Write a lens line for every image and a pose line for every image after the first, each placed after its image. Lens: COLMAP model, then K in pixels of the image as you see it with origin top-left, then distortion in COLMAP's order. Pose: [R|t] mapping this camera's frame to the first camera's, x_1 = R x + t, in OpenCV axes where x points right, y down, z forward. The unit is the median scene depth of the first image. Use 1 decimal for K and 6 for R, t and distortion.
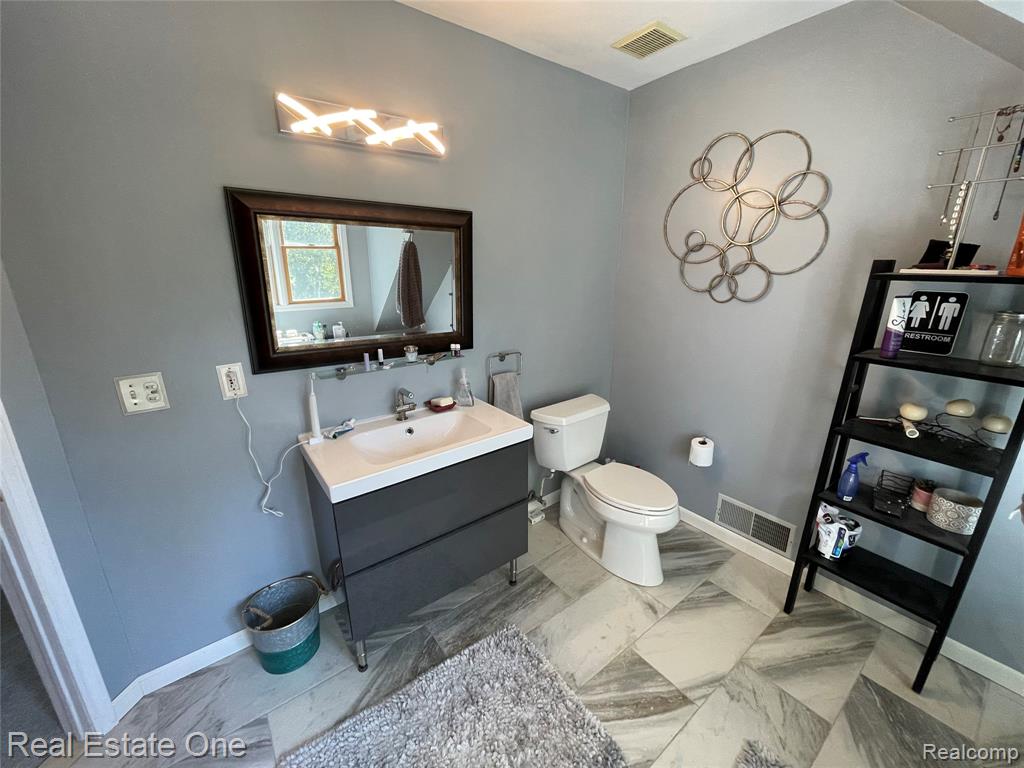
lens RADIAL K [[414.1, 0, 511.2], [0, 414.1, 381.7], [0, 0, 1]] dist [0.000333, -0.000296]
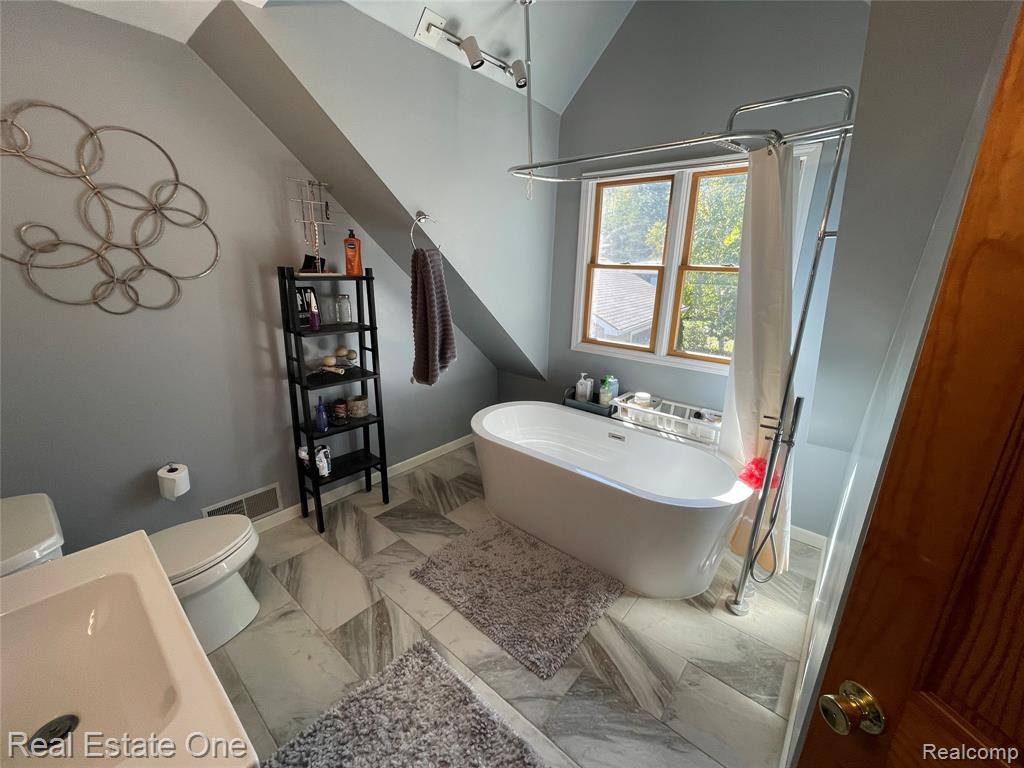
lens RADIAL K [[414.1, 0, 511.2], [0, 414.1, 381.7], [0, 0, 1]] dist [0.000333, -0.000296]
pose [[-0.213011, -0.272872, 0.938172, -0.619096], [0.251861, 0.912423, 0.322568, -0.168303], [-0.944030, 0.305000, -0.125631, 0.483139]]
